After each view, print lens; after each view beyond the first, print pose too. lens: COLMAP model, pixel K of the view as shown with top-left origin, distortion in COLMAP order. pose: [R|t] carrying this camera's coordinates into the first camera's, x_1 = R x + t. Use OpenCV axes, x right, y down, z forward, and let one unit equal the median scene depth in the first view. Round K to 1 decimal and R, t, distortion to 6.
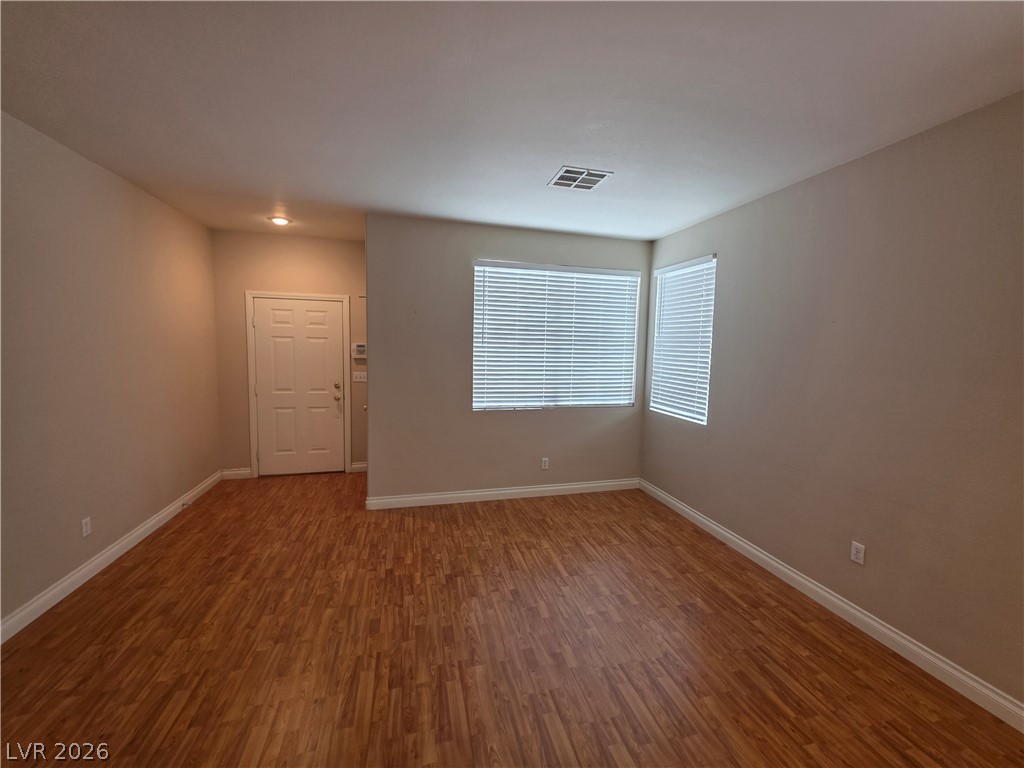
lens RADIAL K [[412.2, 0, 517.7], [0, 412.2, 382.5], [0, 0, 1]] dist [0.001359, -0.000039]
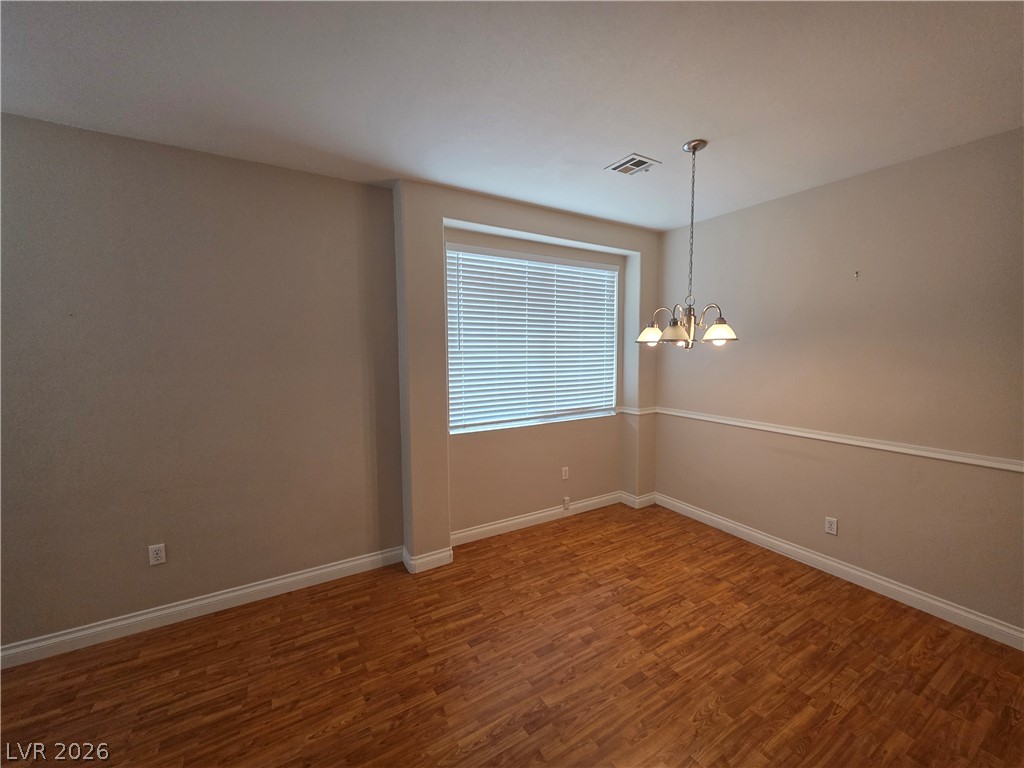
lens RADIAL K [[412.2, 0, 517.7], [0, 412.2, 382.5], [0, 0, 1]] dist [0.001359, -0.000039]
pose [[-0.277894, -0.101787, 0.955204, -0.240920], [0.088528, 0.987425, 0.130976, -0.035446], [-0.956524, 0.120960, -0.265389, 0.293709]]
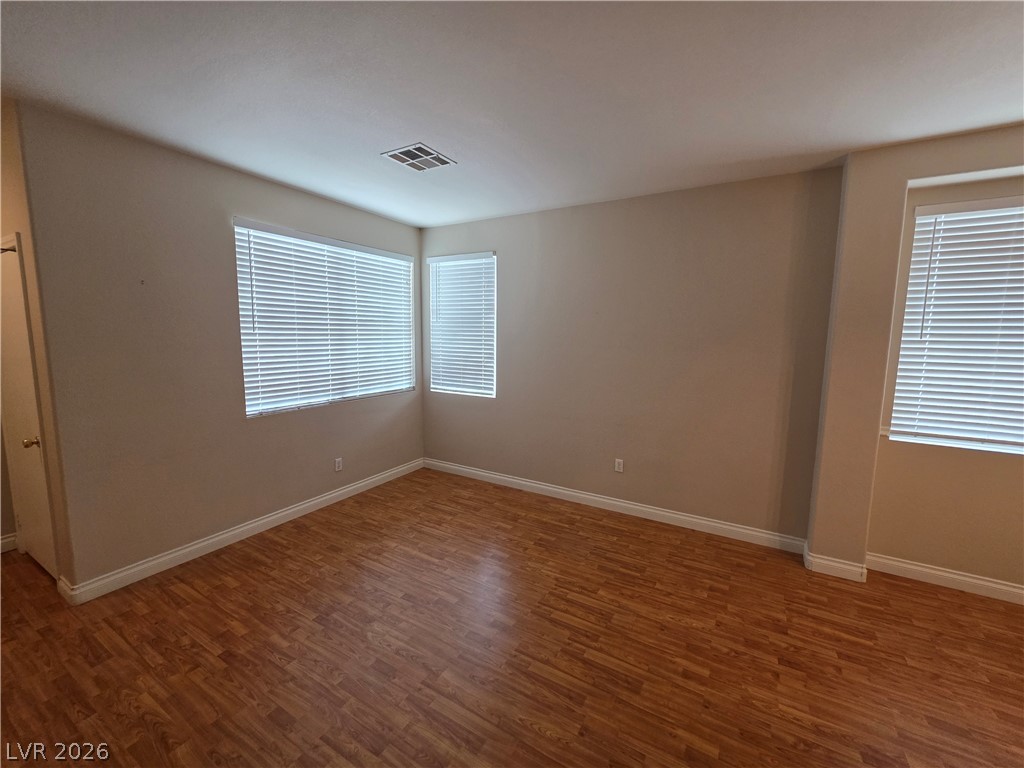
lens RADIAL K [[412.2, 0, 517.7], [0, 412.2, 382.5], [0, 0, 1]] dist [0.001359, -0.000039]
pose [[0.708744, -0.097806, 0.698653, -0.367034], [0.068532, 0.995204, 0.069799, -0.020548], [-0.702129, -0.001589, 0.712048, 0.132311]]
